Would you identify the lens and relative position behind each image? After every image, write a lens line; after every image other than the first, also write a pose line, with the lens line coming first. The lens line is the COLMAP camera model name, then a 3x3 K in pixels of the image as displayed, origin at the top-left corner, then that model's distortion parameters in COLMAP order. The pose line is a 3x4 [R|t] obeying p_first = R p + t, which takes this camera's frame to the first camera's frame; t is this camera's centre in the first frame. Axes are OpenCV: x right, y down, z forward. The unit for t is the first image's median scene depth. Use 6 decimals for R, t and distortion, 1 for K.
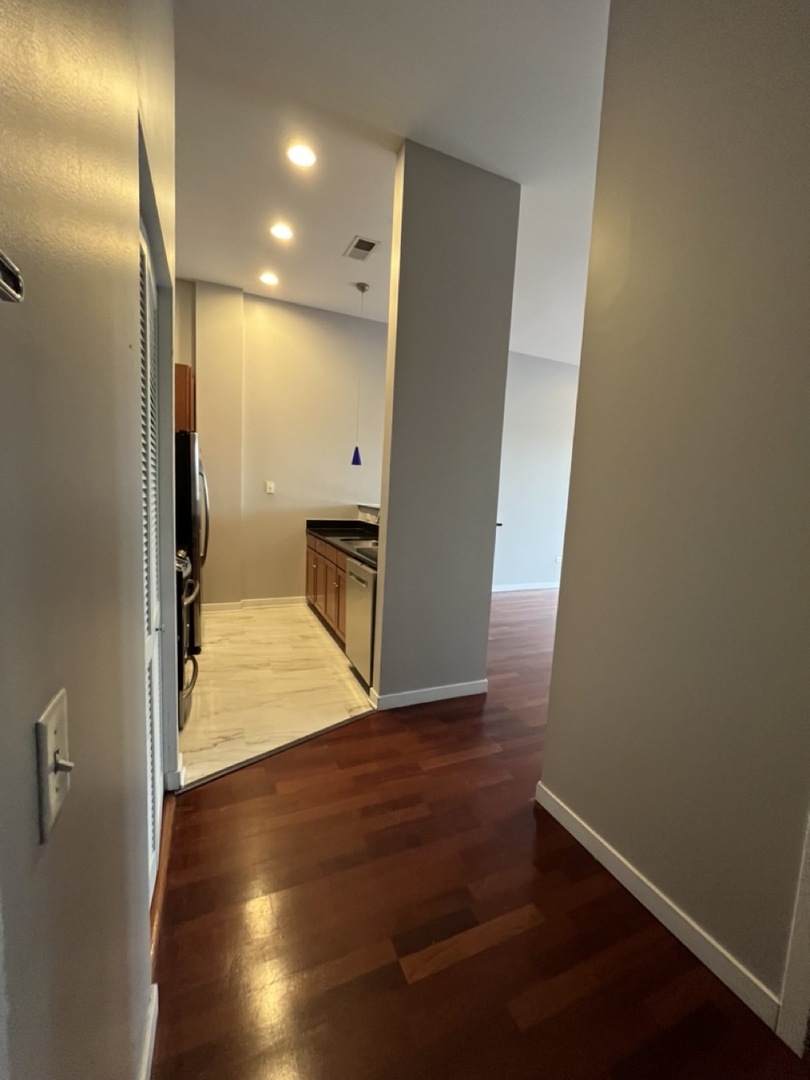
lens RADIAL K [[436.3, 0, 405.3], [0, 436.3, 534.8], [0, 0, 1]] dist [0.000599, -0.001702]
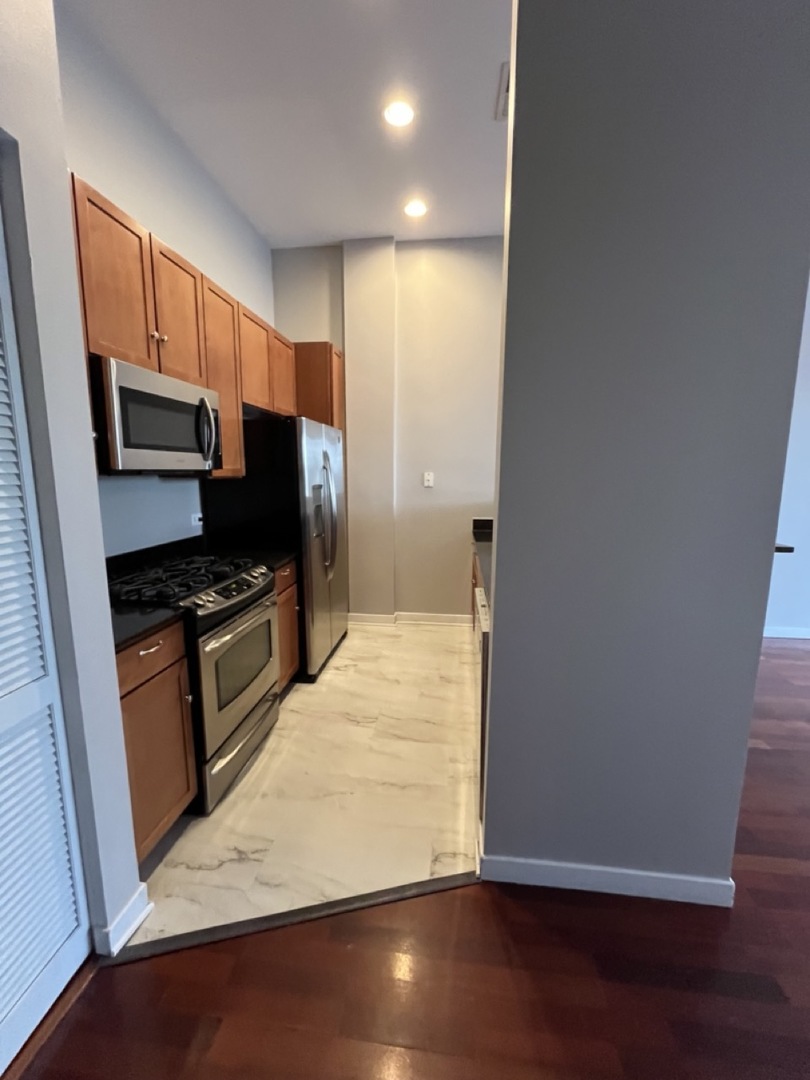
lens RADIAL K [[436.3, 0, 404.3], [0, 436.3, 537.1], [0, 0, 1]] dist [0.000599, -0.001702]
pose [[0.861205, 0.031051, -0.507308, 0.101887], [-0.014887, 0.999245, 0.035891, -0.043685], [0.508039, -0.023357, 0.861017, 0.400815]]
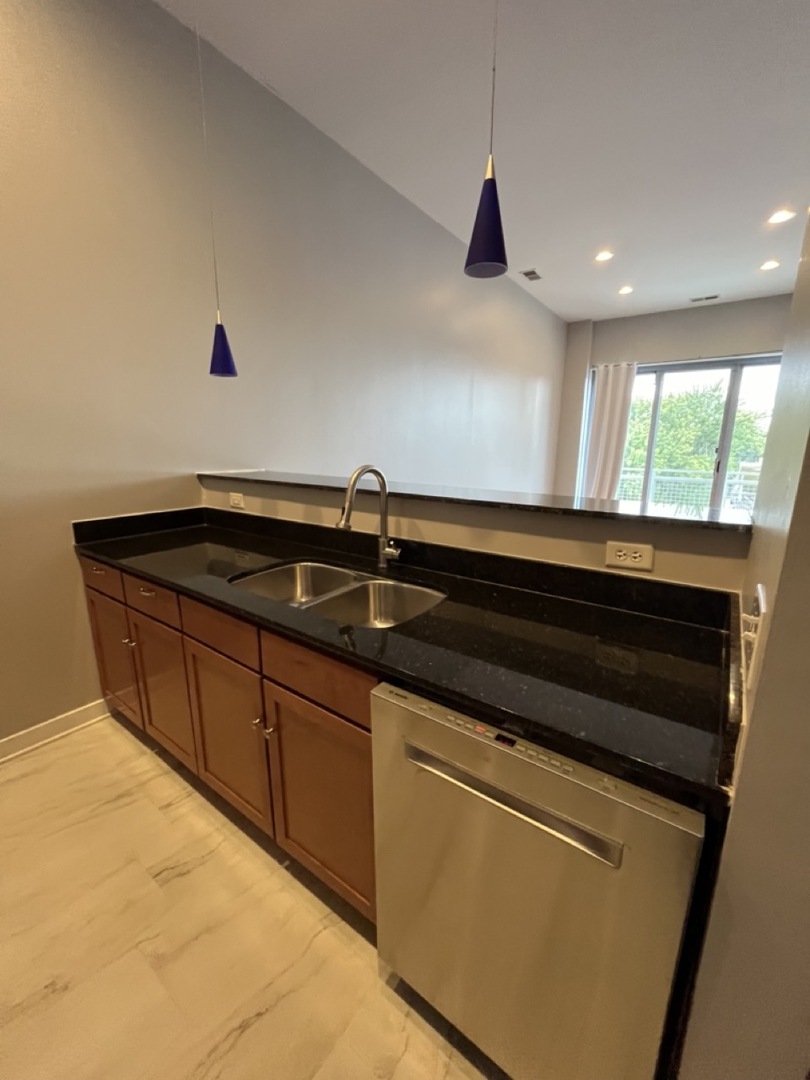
lens RADIAL K [[436.3, 0, 409.5], [0, 436.3, 538.6], [0, 0, 1]] dist [0.000599, -0.001702]
pose [[0.864159, -0.147940, 0.480982, -0.235852], [0.084671, 0.984929, 0.150819, -0.083729], [-0.496045, -0.089606, 0.863661, 0.769028]]
